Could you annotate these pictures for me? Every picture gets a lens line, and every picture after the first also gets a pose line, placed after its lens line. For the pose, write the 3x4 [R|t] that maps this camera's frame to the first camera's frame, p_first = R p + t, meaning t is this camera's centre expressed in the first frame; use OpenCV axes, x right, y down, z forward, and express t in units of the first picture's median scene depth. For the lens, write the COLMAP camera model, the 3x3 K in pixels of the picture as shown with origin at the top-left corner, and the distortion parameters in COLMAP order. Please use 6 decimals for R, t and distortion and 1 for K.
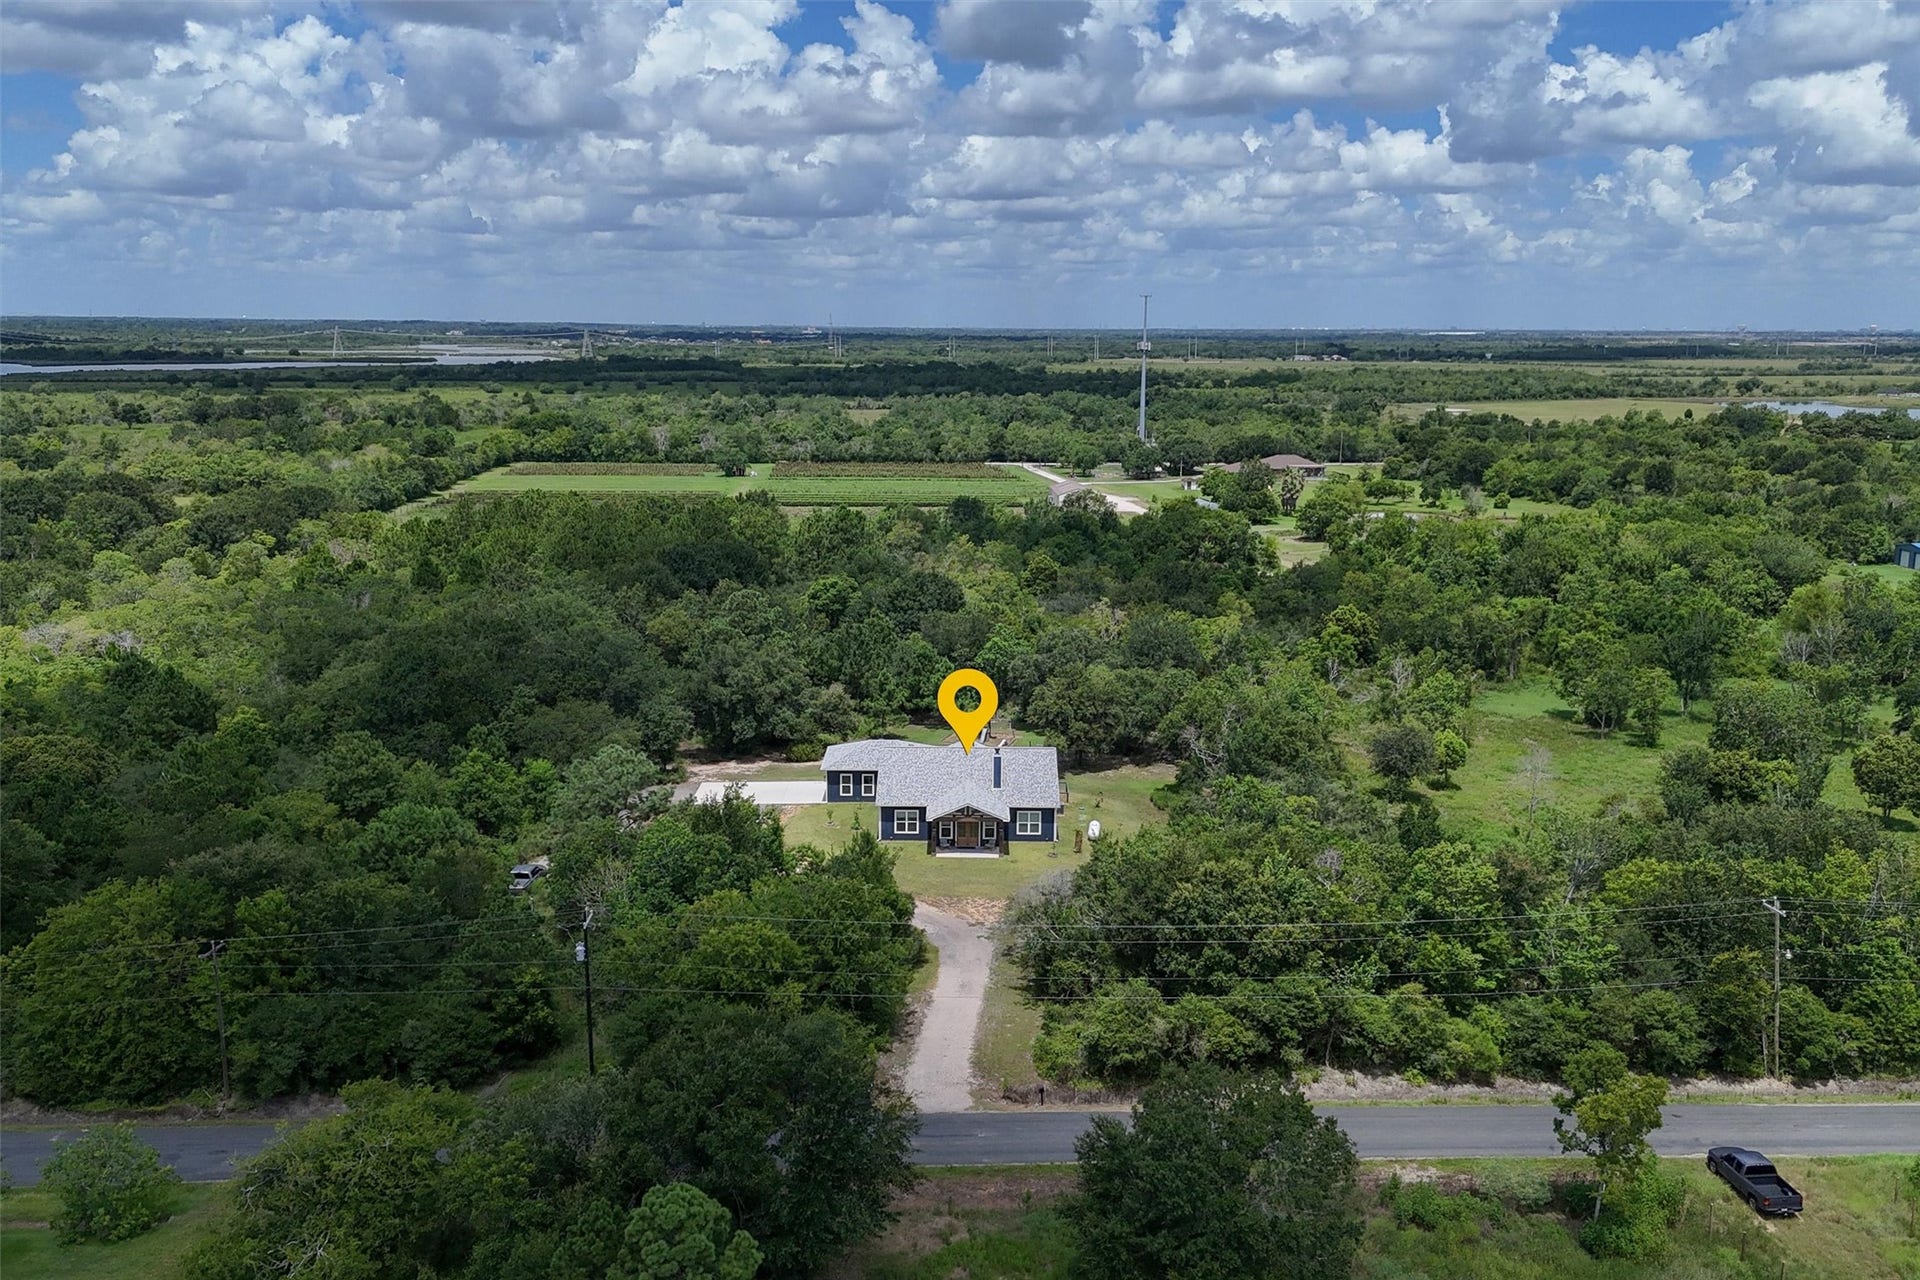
lens RADIAL K [[1671.2, 0, 952.8], [0, 1671.2, 639.5], [0, 0, 1]] dist [0.107693, -0.172074]
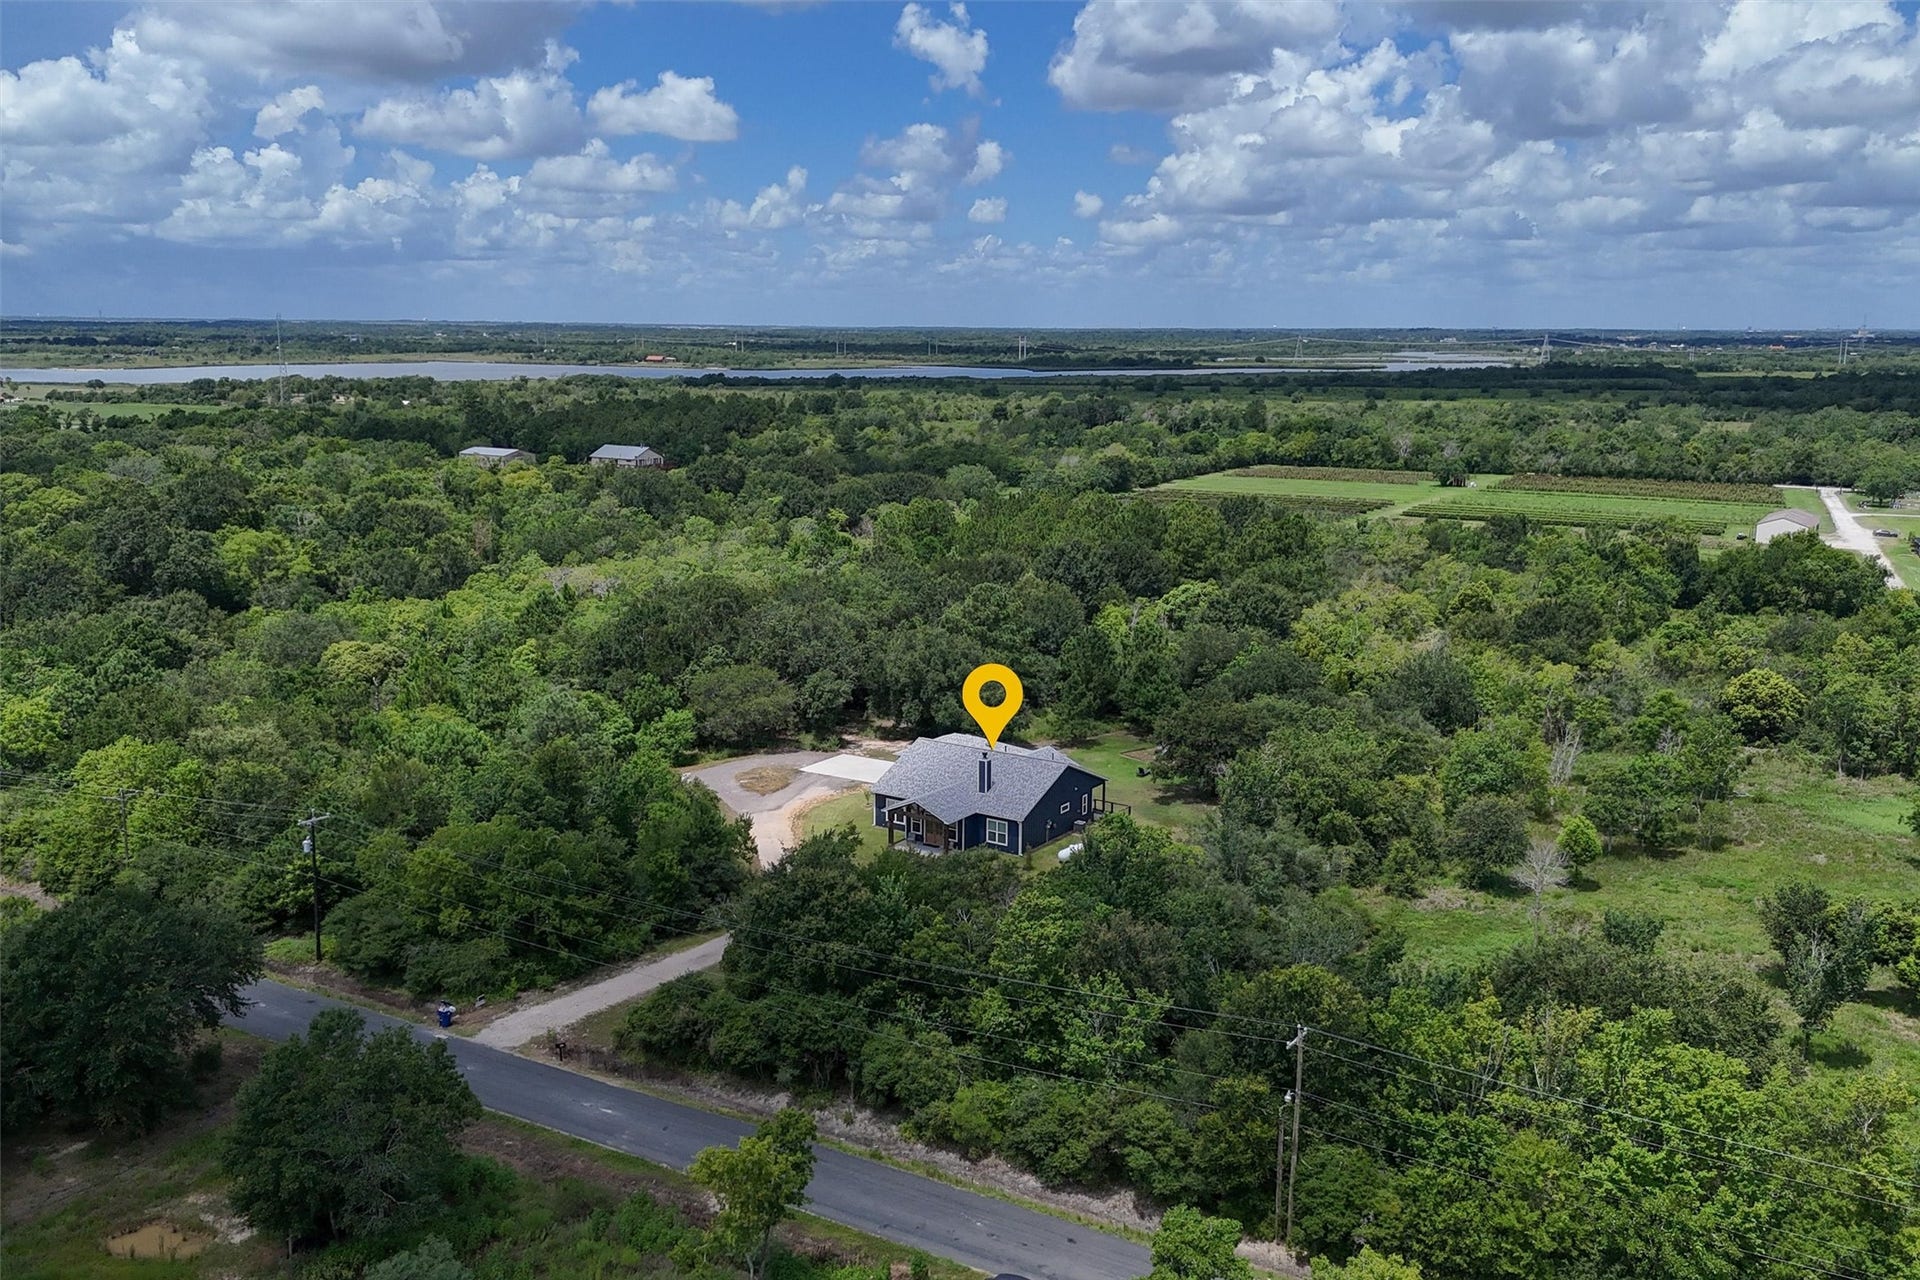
lens RADIAL K [[1671.2, 0, 952.8], [0, 1671.2, 639.5], [0, 0, 1]] dist [0.107693, -0.172074]
pose [[0.834073, 0.099133, -0.542673, 0.455750], [-0.101221, 0.994522, 0.026100, -0.021295], [0.542288, 0.033160, 0.839538, 0.133553]]
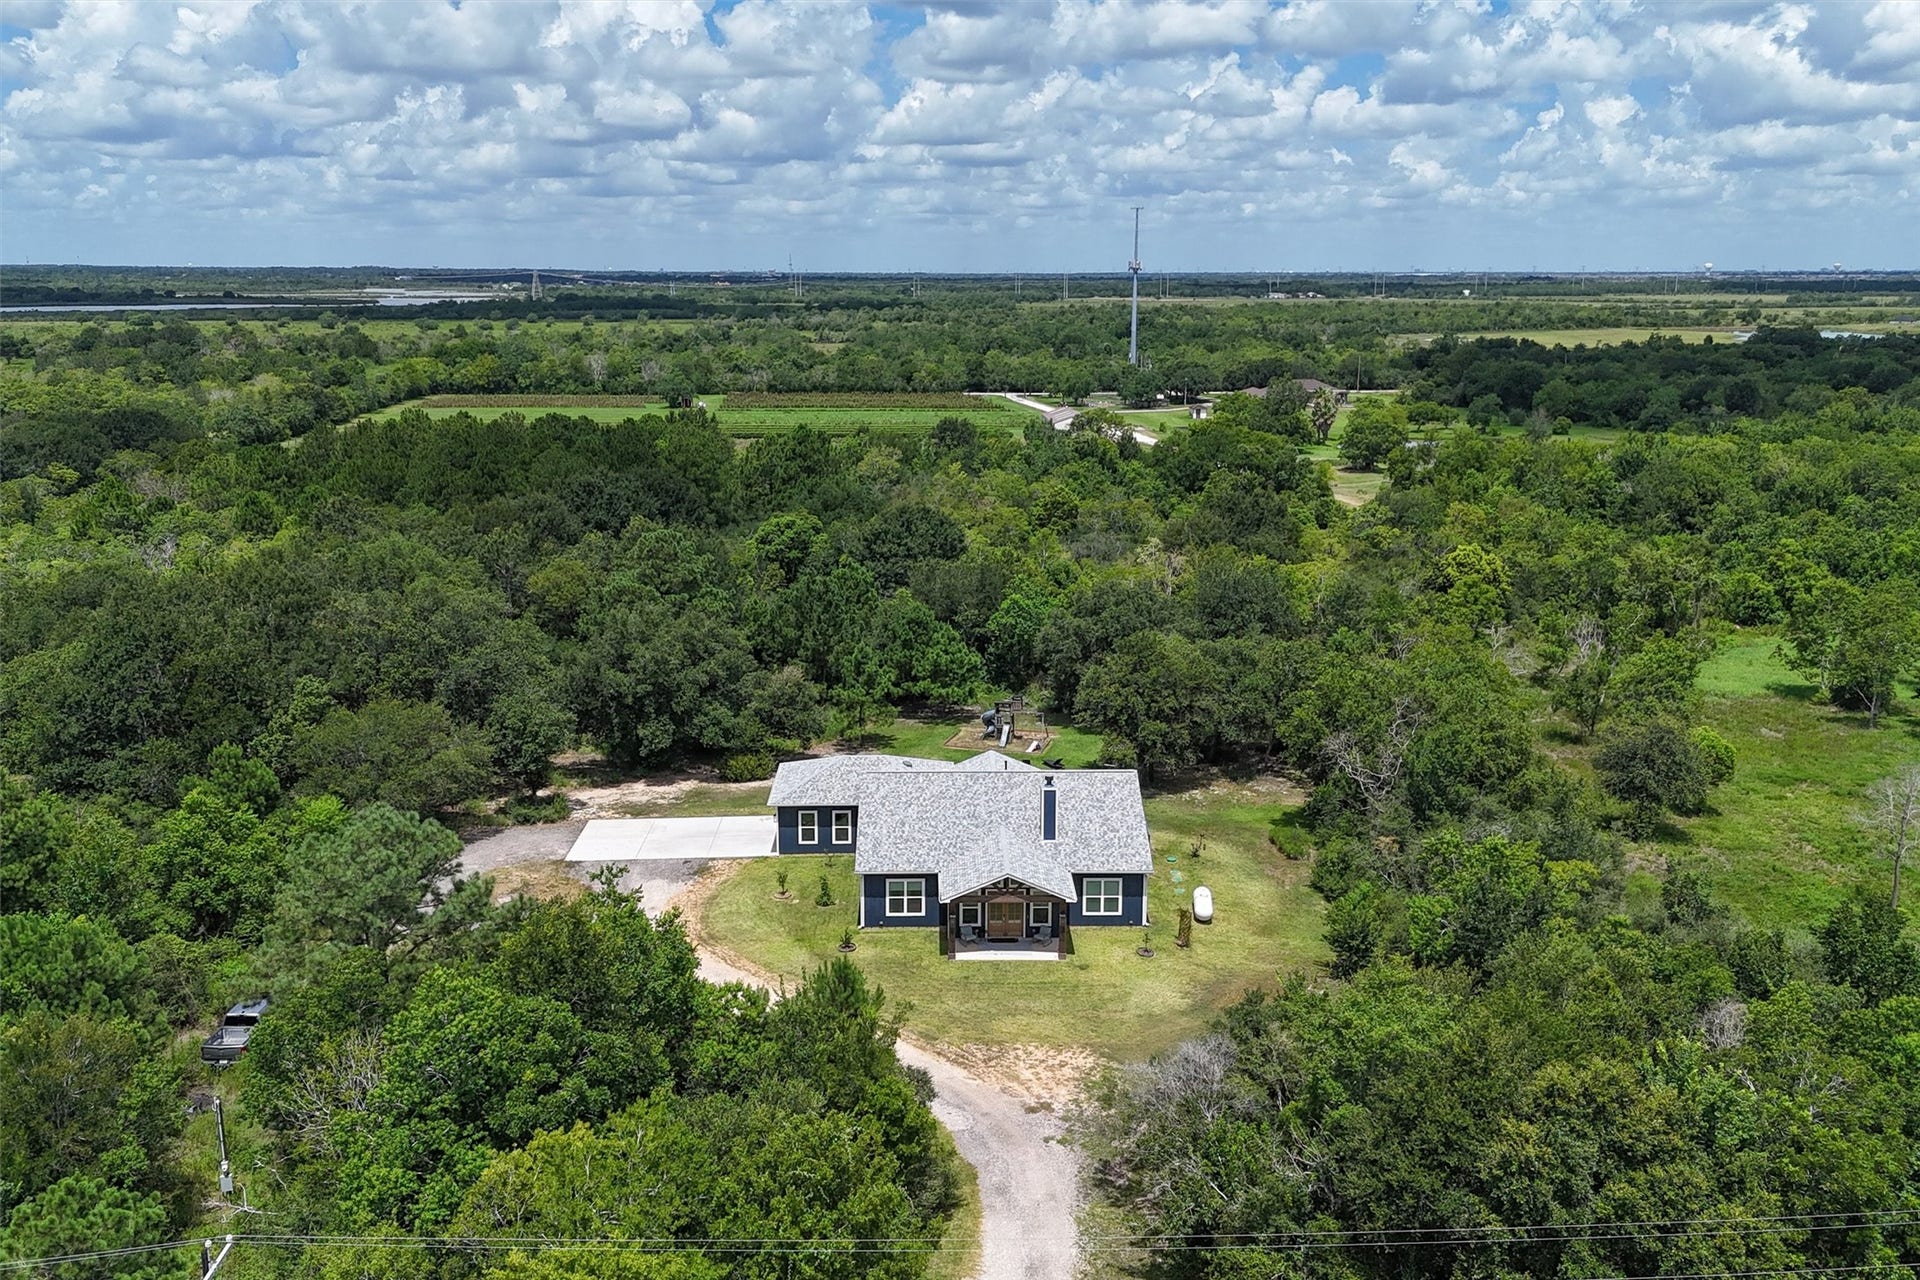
lens RADIAL K [[1671.2, 0, 952.8], [0, 1671.2, 639.5], [0, 0, 1]] dist [0.107693, -0.172074]
pose [[0.999737, -0.010220, 0.020544, -0.018242], [0.009586, 0.999481, 0.030757, -0.004681], [-0.020848, -0.030552, 0.999316, 0.319226]]
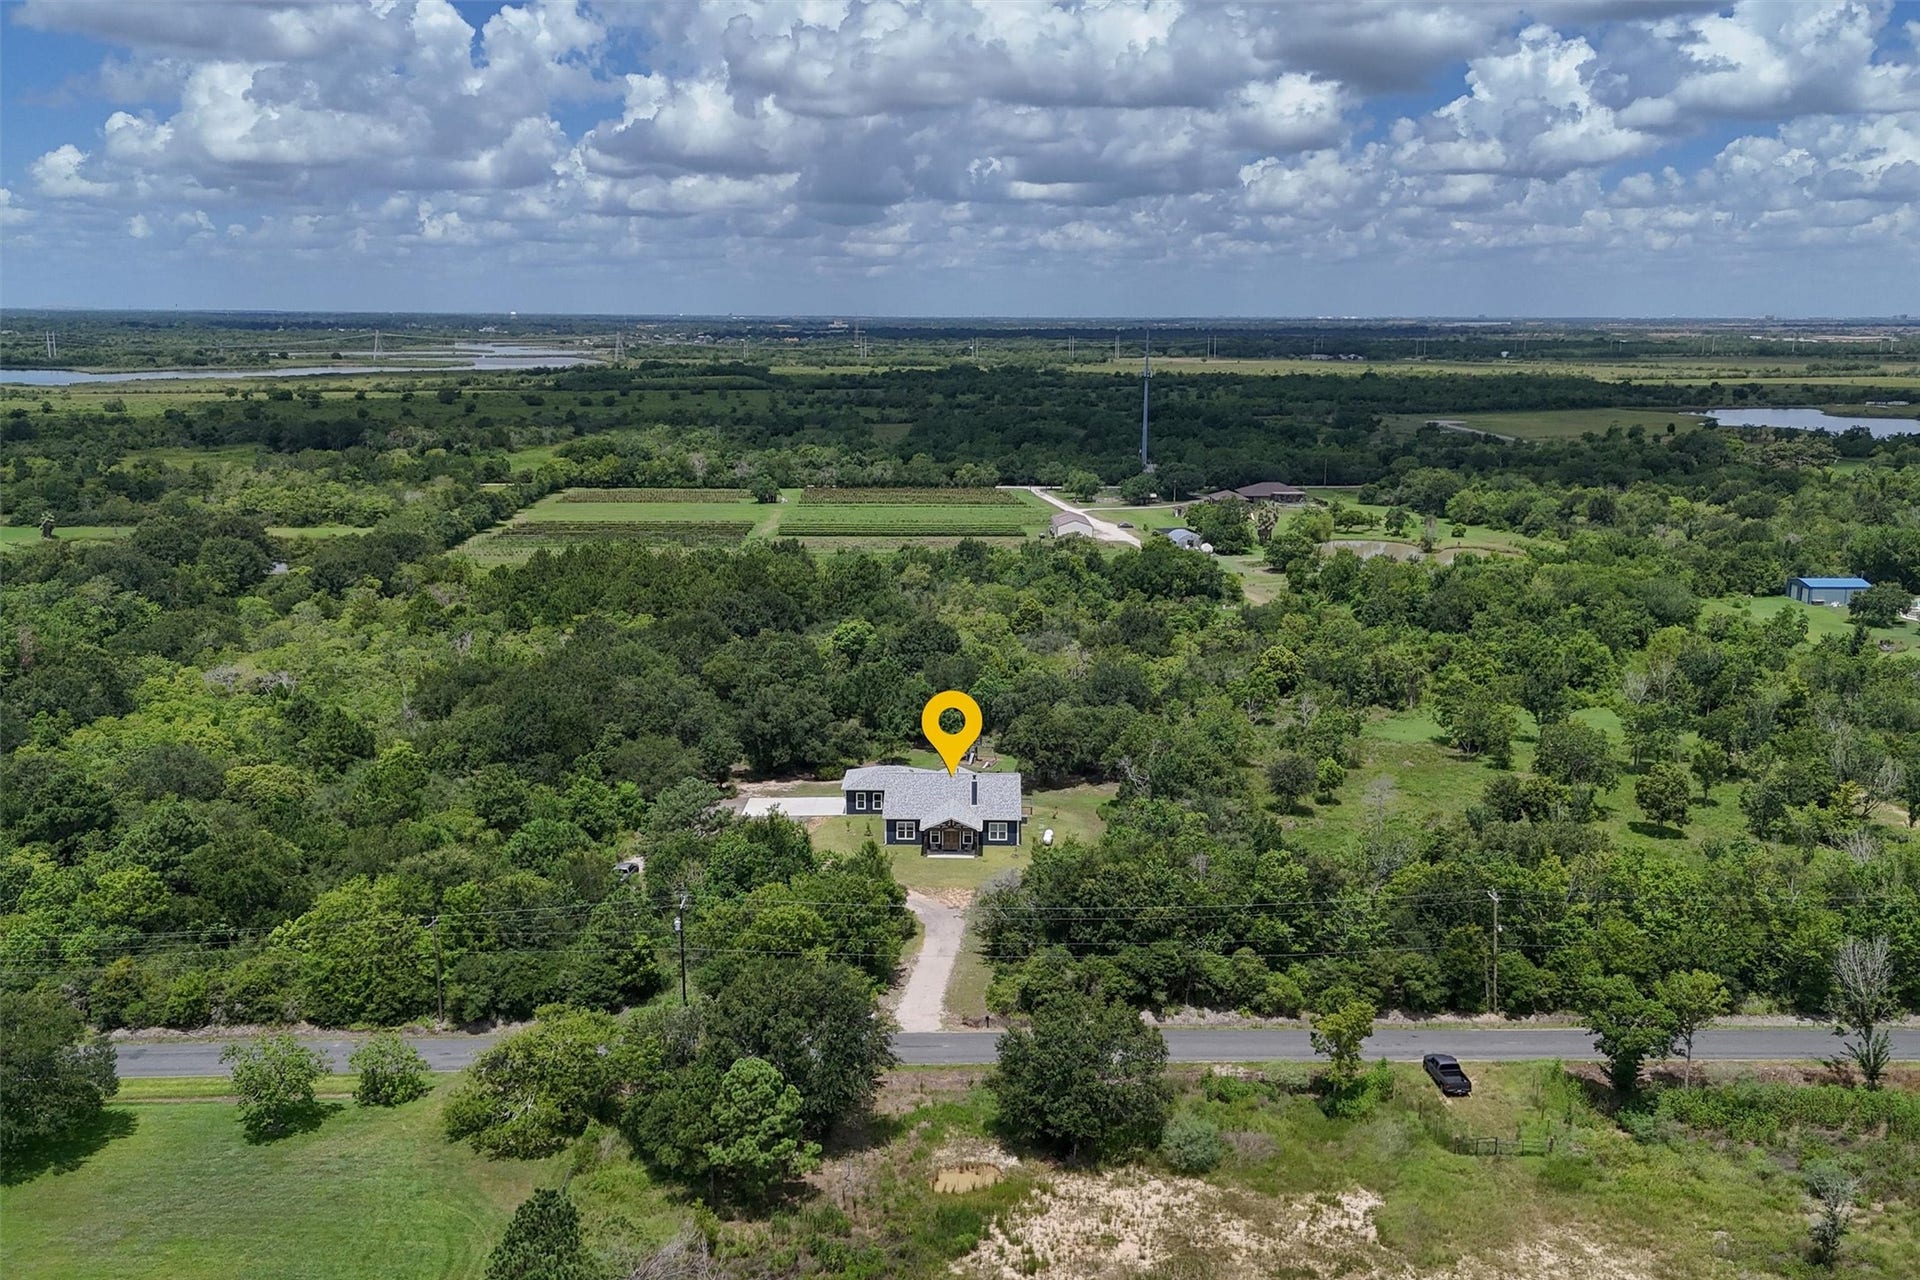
lens RADIAL K [[1671.2, 0, 952.8], [0, 1671.2, 639.5], [0, 0, 1]] dist [0.107693, -0.172074]
pose [[0.999873, -0.000260, -0.015926, 0.025834], [0.000367, 0.999977, 0.006729, -0.043091], [0.015923, -0.006734, 0.999851, -0.270954]]
